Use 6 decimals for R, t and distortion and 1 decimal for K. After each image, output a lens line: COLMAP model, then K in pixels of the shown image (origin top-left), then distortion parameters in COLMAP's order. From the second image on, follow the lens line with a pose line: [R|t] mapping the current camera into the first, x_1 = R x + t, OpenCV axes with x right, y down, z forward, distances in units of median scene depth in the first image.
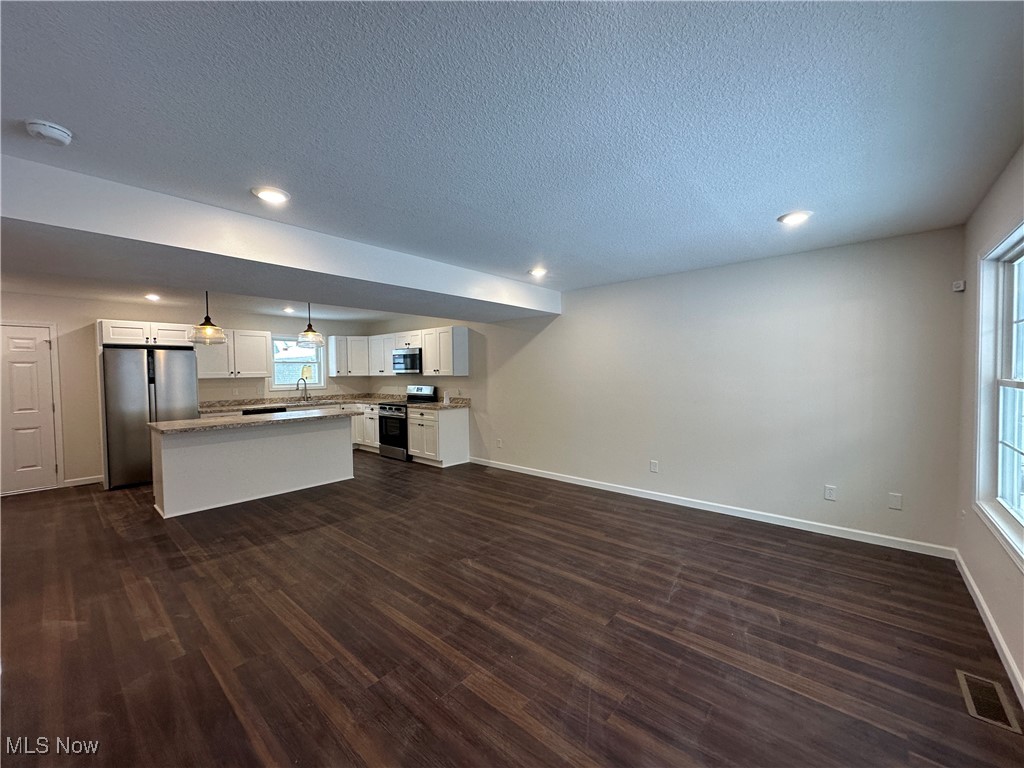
lens RADIAL K [[404.1, 0, 512.0], [0, 404.1, 384.0], [0, 0, 1]] dist [-0.001557, 0.000033]
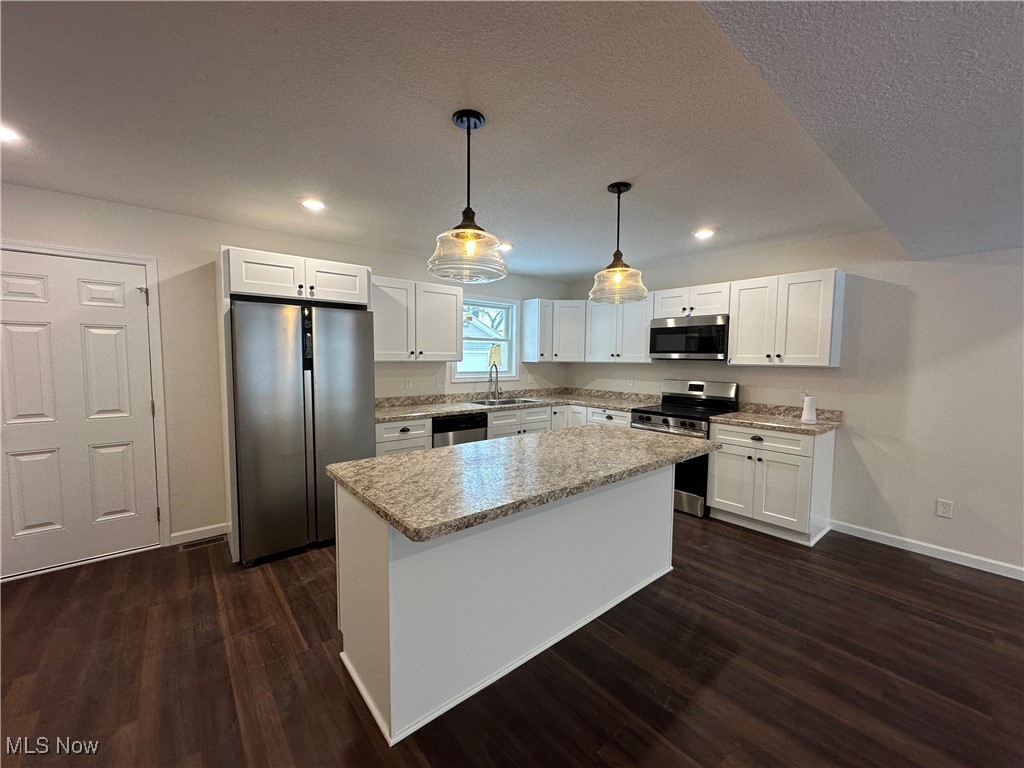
lens RADIAL K [[404.1, 0, 512.0], [0, 404.1, 384.0], [0, 0, 1]] dist [-0.001557, 0.000033]
pose [[0.987429, 0.030235, -0.155141, -0.458530], [-0.024949, 0.999044, 0.035906, -0.006911], [0.156079, -0.031584, 0.987240, 0.431926]]
